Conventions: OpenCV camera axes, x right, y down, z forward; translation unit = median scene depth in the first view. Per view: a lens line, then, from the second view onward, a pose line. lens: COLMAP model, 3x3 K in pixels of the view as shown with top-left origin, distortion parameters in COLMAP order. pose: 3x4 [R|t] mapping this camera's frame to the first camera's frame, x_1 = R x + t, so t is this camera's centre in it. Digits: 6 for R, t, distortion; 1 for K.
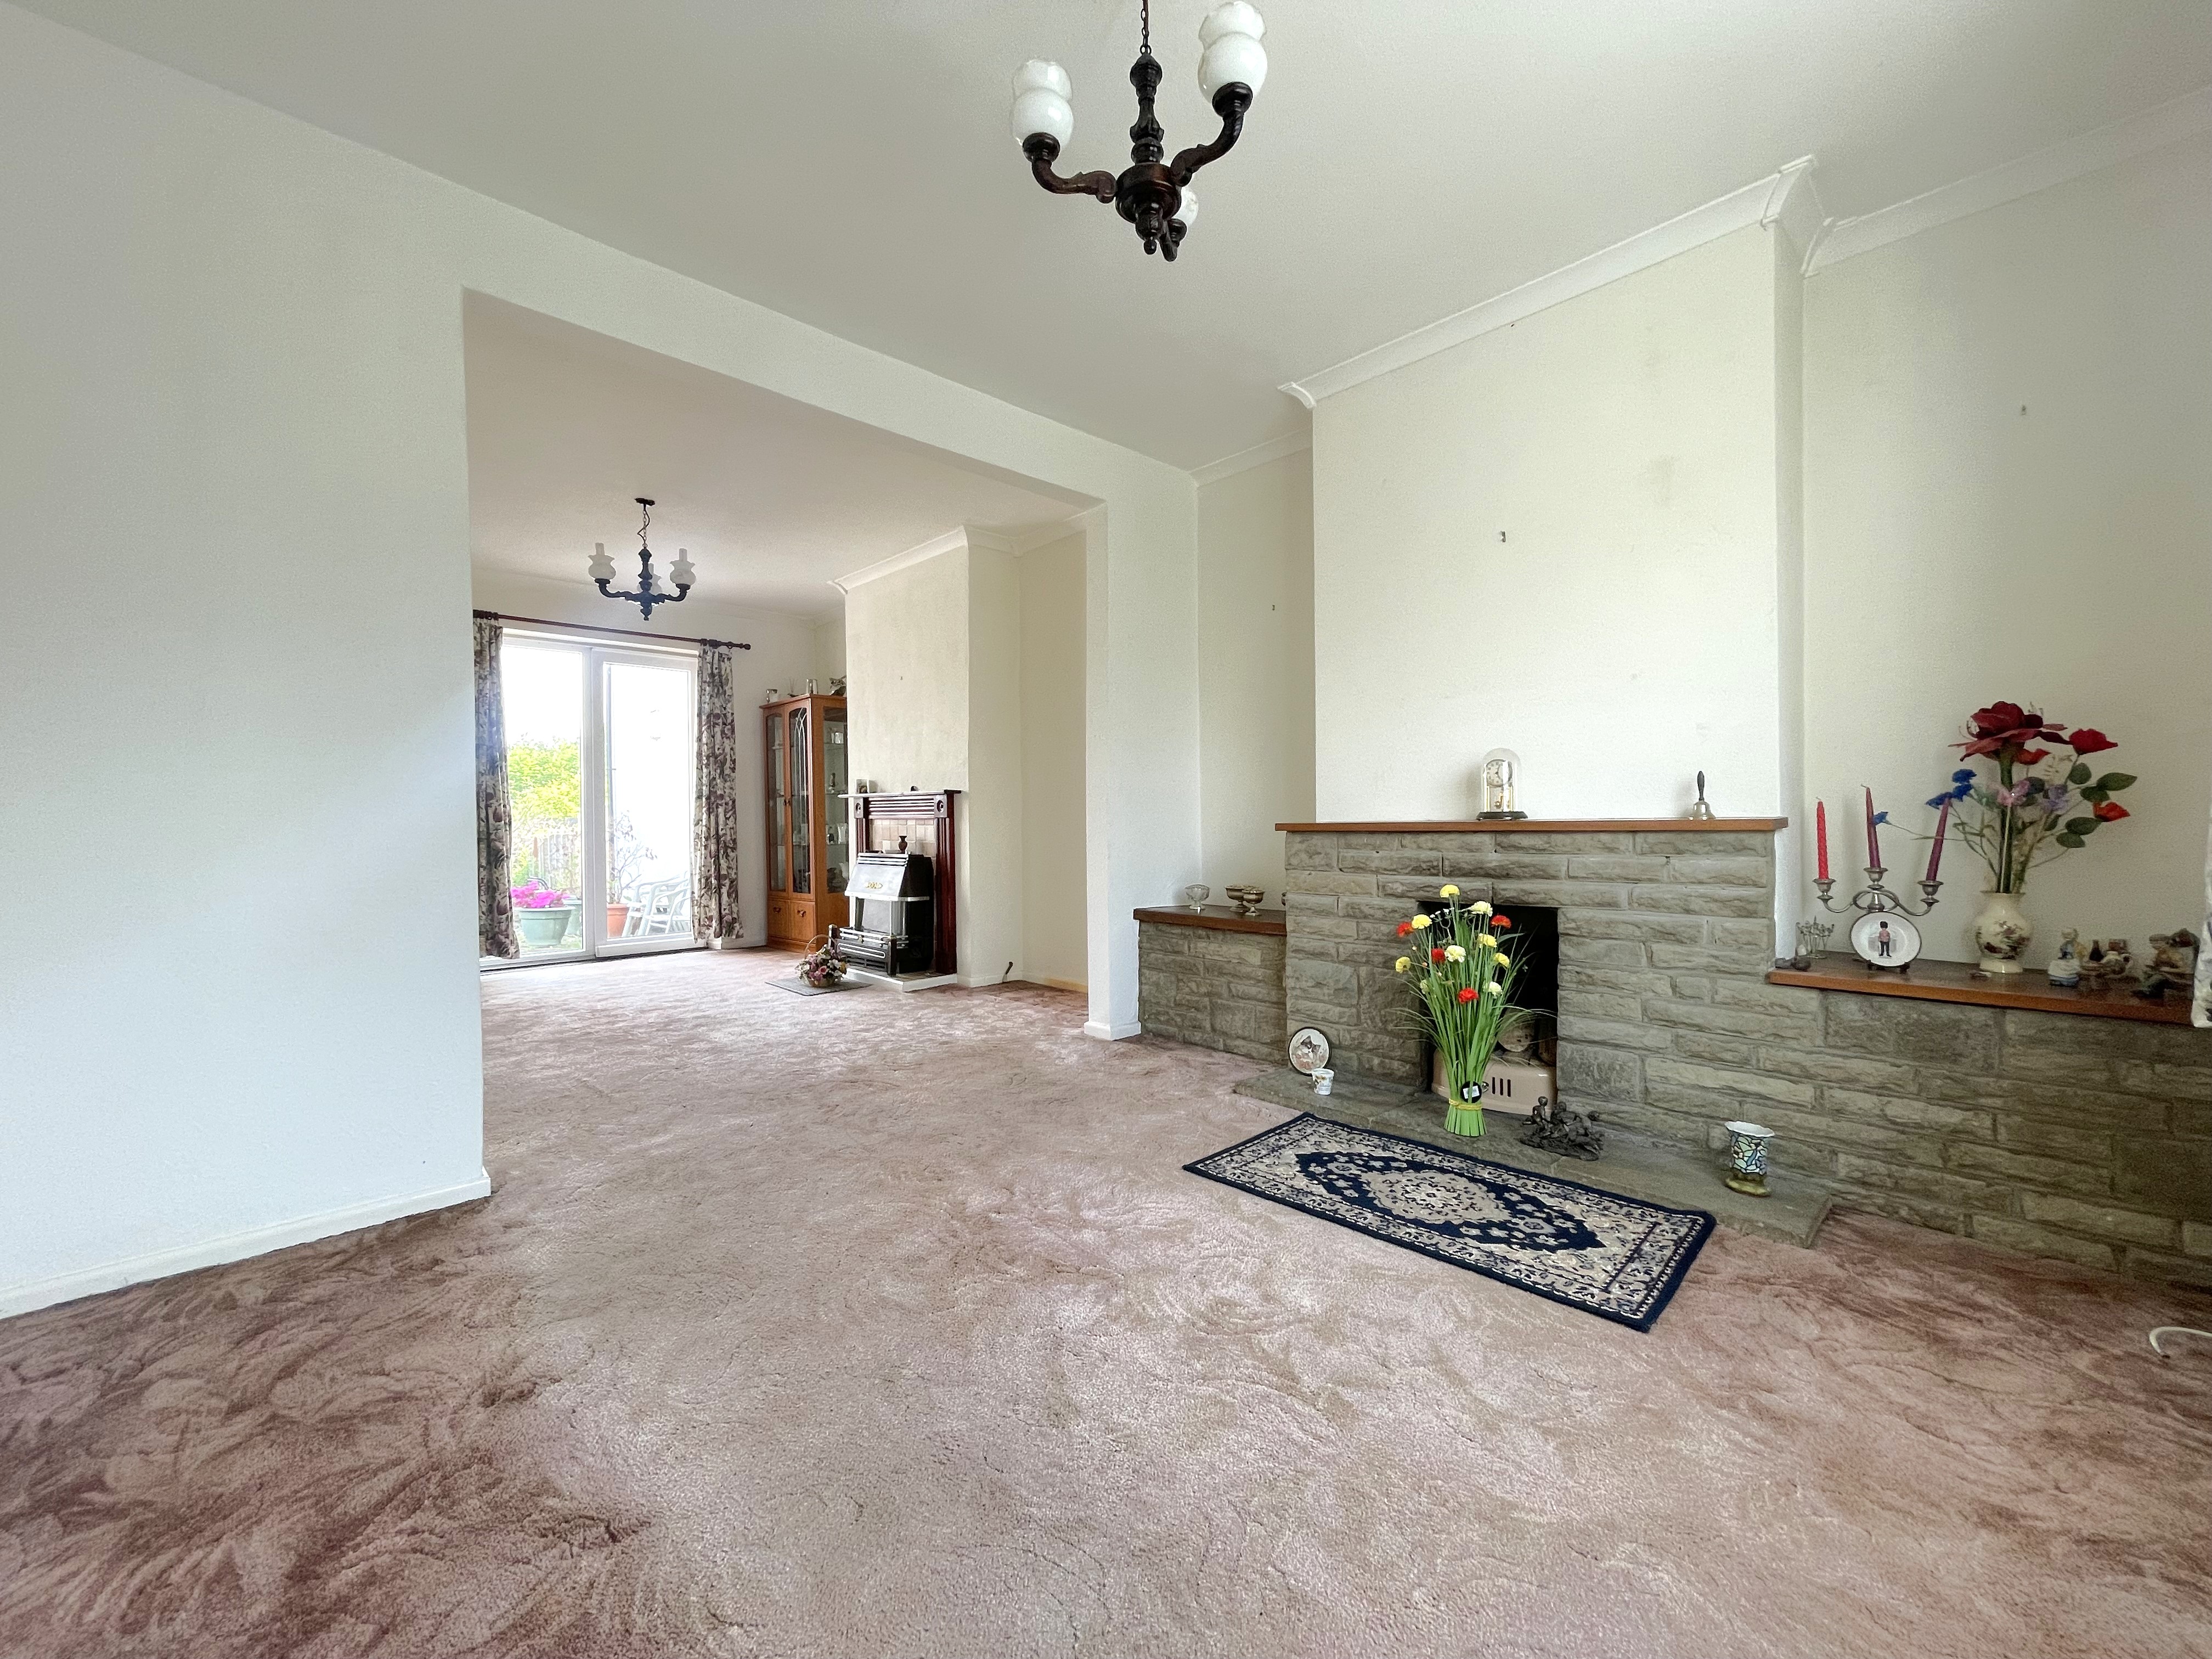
lens RADIAL K [[888.1, 0, 1098.4], [0, 888.1, 821.5], [0, 0, 1]] dist [-0.002207, -0.000284]
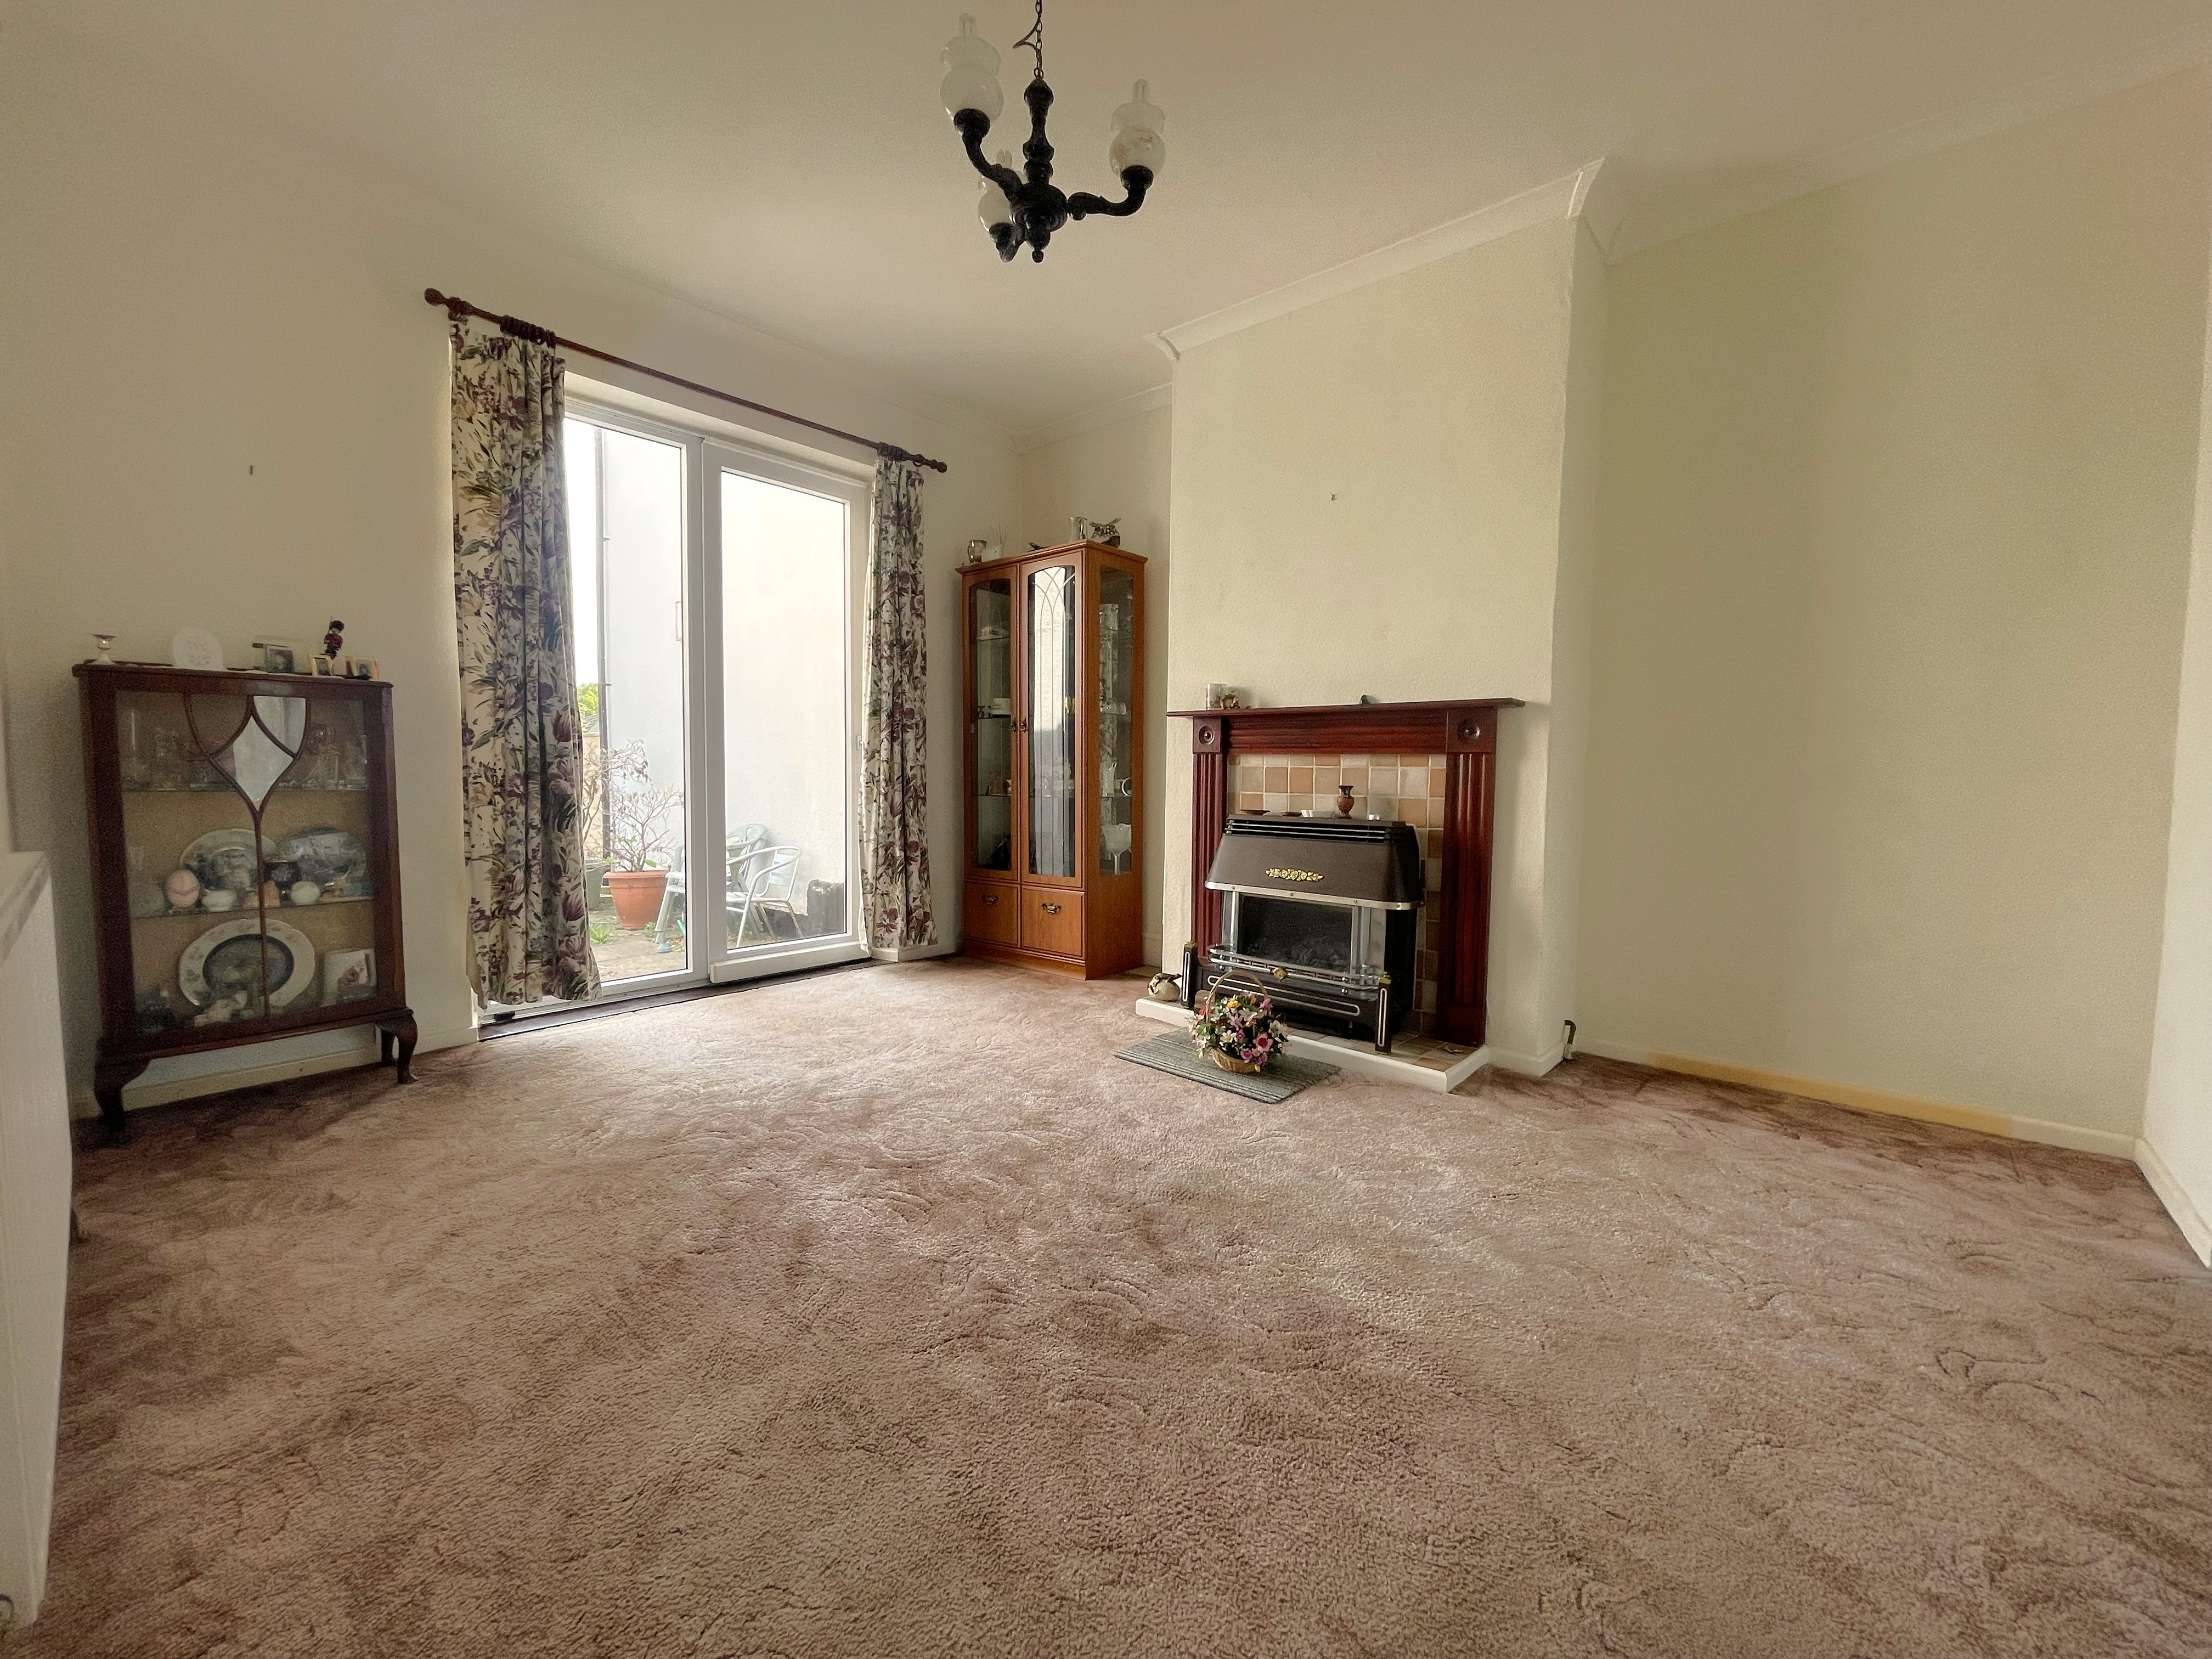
lens RADIAL K [[890.5, 0, 1108.7], [0, 890.5, 825.5], [0, 0, 1]] dist [-0.004303, -0.000190]
pose [[0.995423, 0.019596, 0.093534, -0.360210], [-0.024995, 0.998067, 0.056904, 0.010624], [-0.092238, -0.058982, 0.993989, 0.399011]]
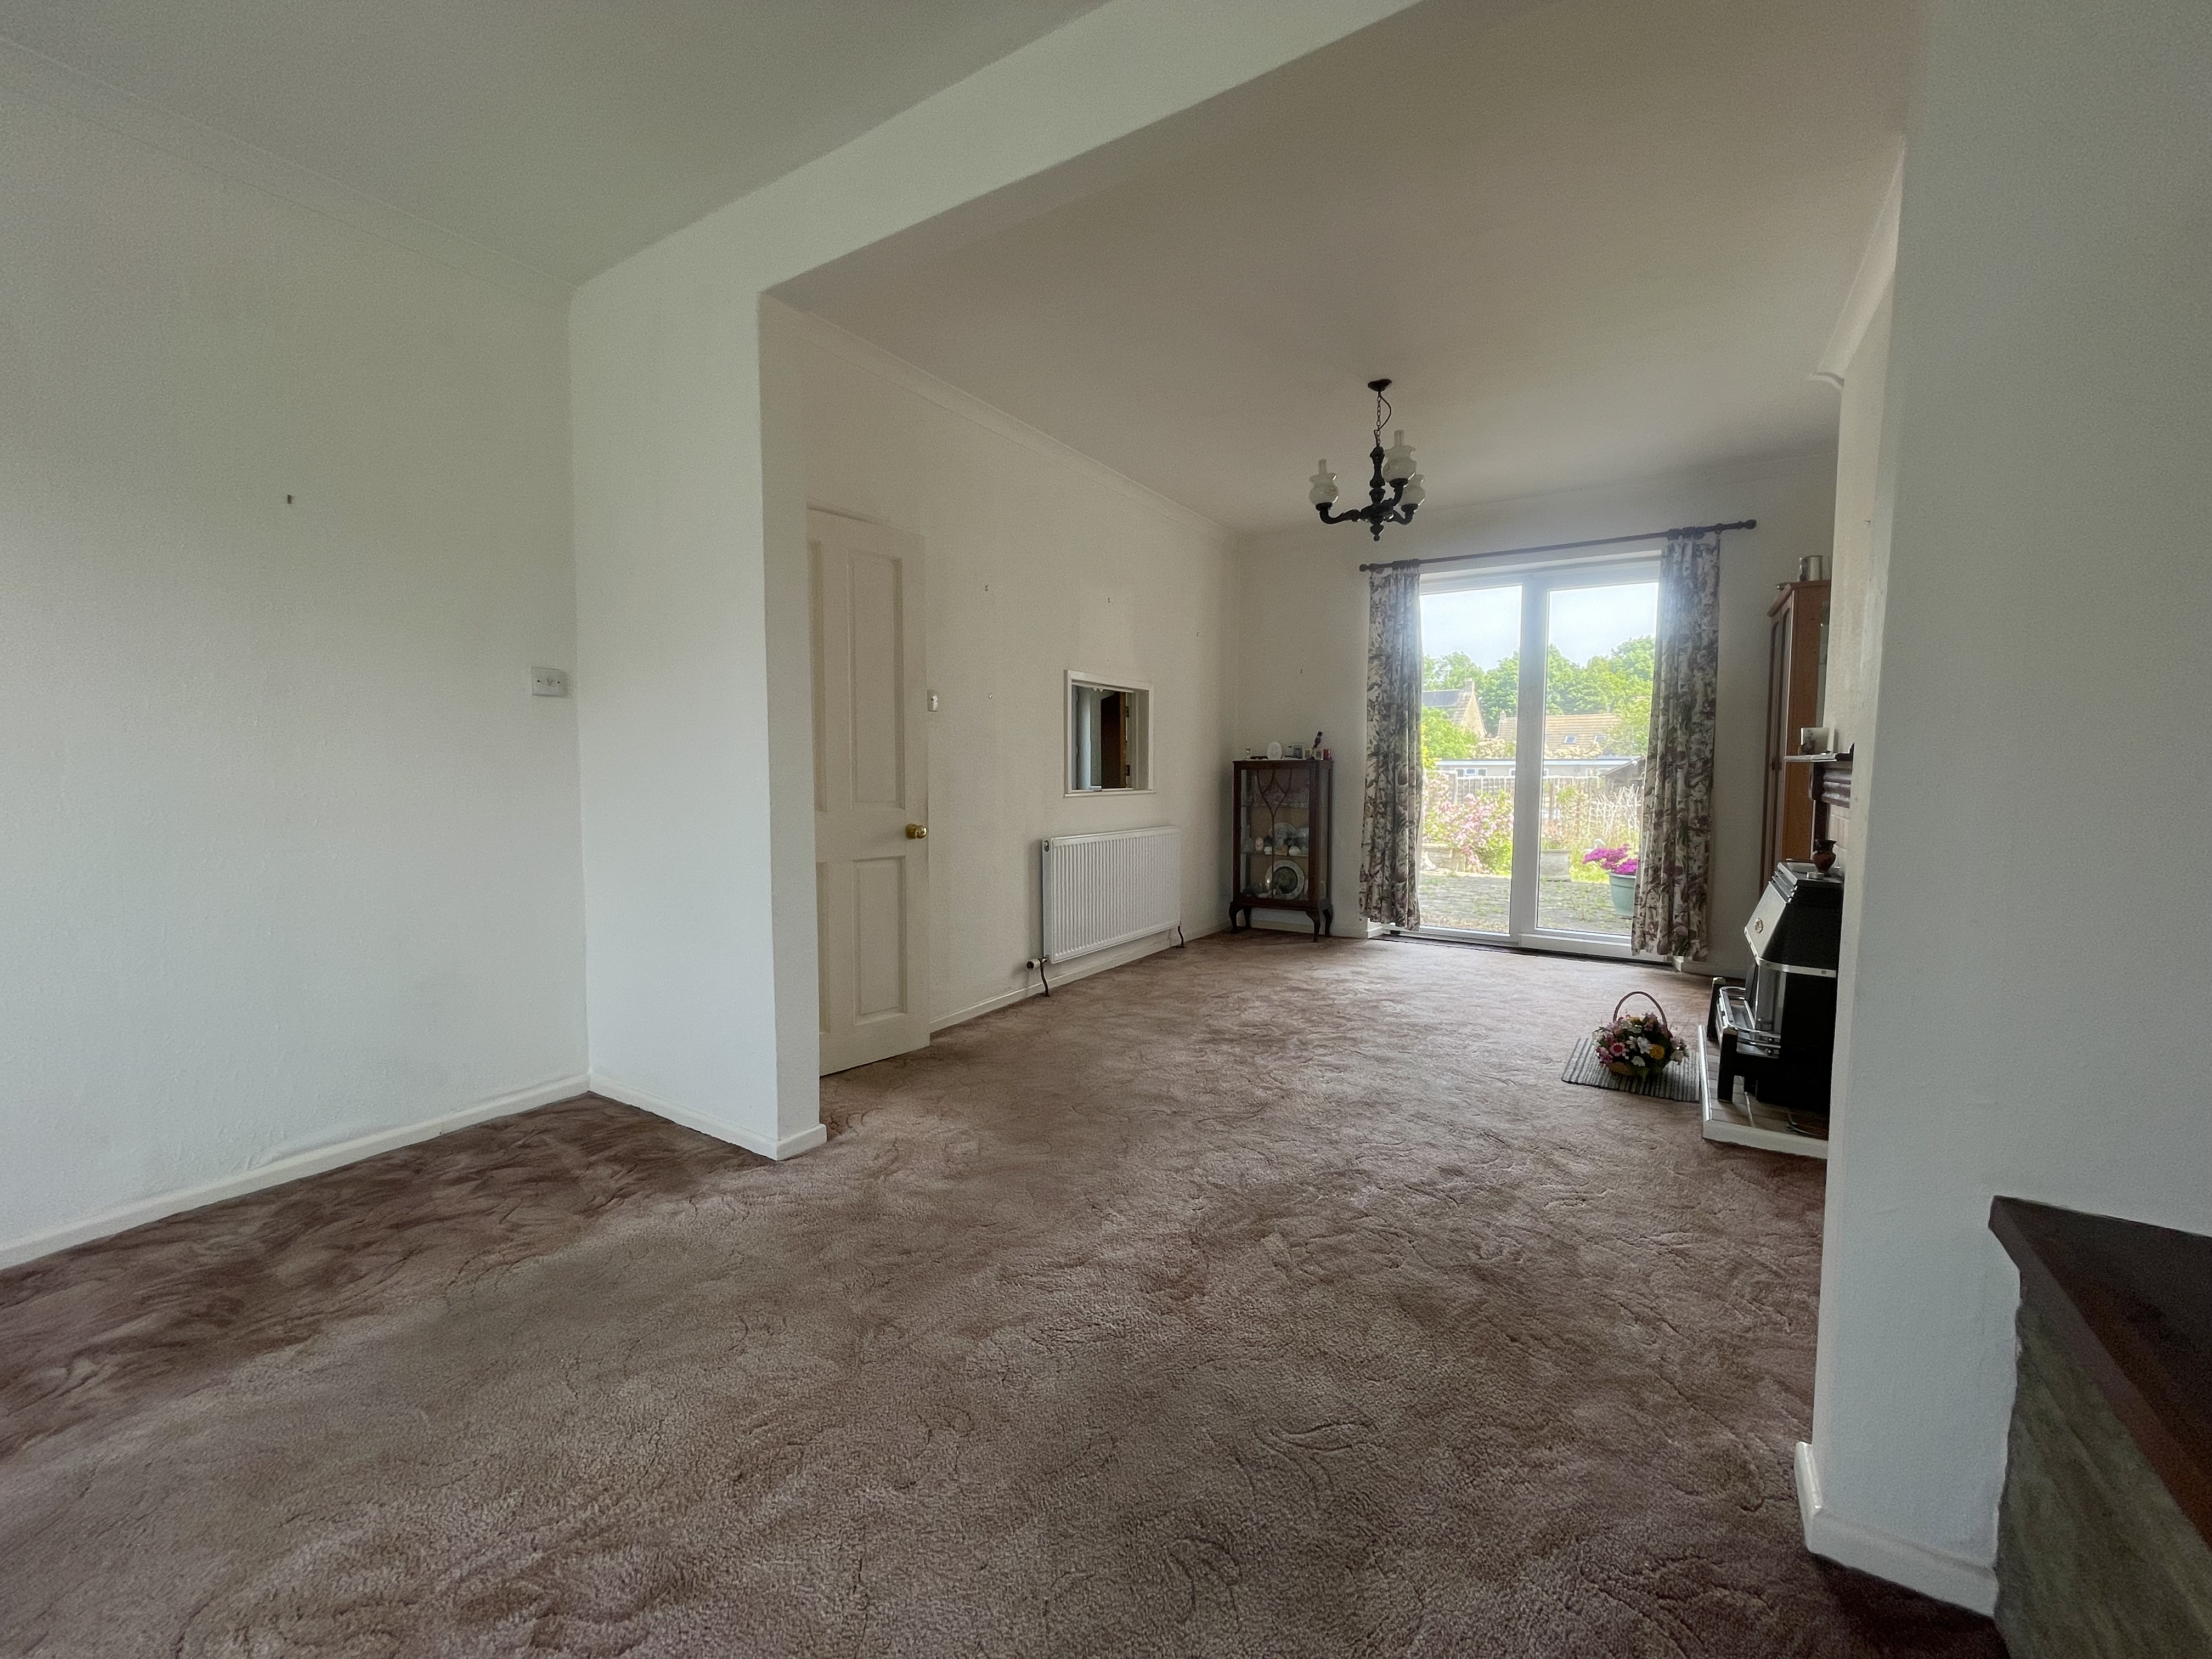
lens RADIAL K [[888.1, 0, 1098.4], [0, 888.1, 821.5], [0, 0, 1]] dist [-0.002207, -0.000284]
pose [[0.238885, 0.075103, -0.968139, 0.148608], [-0.009455, 0.997137, 0.075019, -0.025135], [0.971002, -0.008767, 0.238911, 0.405214]]
